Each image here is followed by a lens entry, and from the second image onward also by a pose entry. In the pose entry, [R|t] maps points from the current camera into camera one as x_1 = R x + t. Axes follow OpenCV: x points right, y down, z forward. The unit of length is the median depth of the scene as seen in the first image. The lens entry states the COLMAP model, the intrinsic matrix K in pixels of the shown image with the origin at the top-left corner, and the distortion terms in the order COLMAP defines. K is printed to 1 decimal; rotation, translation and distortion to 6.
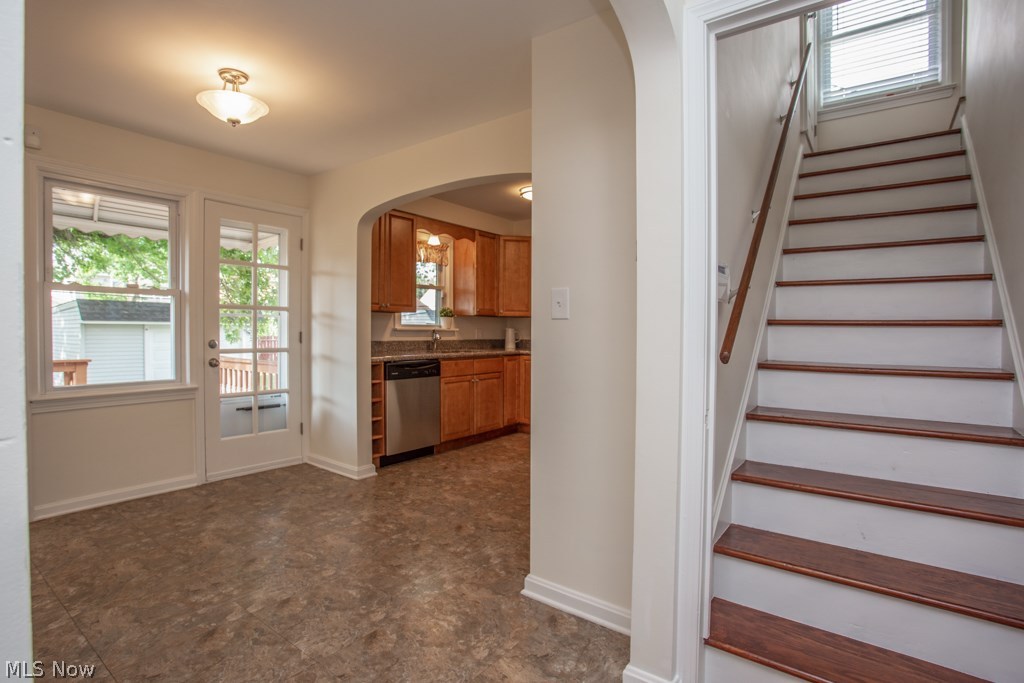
lens RADIAL K [[486.5, 0, 497.2], [0, 486.5, 329.1], [0, 0, 1]] dist [-0.074972, 0.028553]
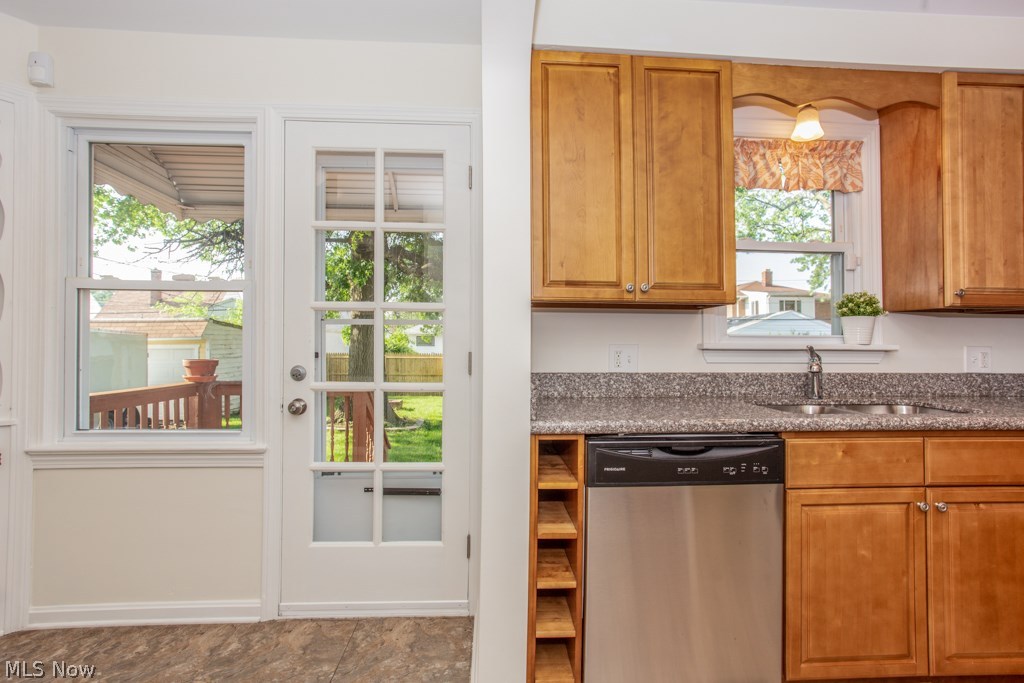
lens RADIAL K [[506.7, 0, 522.0], [0, 506.7, 325.6], [0, 0, 1]] dist [-0.054012, 0.029736]
pose [[0.645436, -0.031121, -0.763180, 0.055371], [0.005229, 0.999326, -0.036328, -0.005691], [0.763797, 0.019457, 0.645164, 0.936147]]
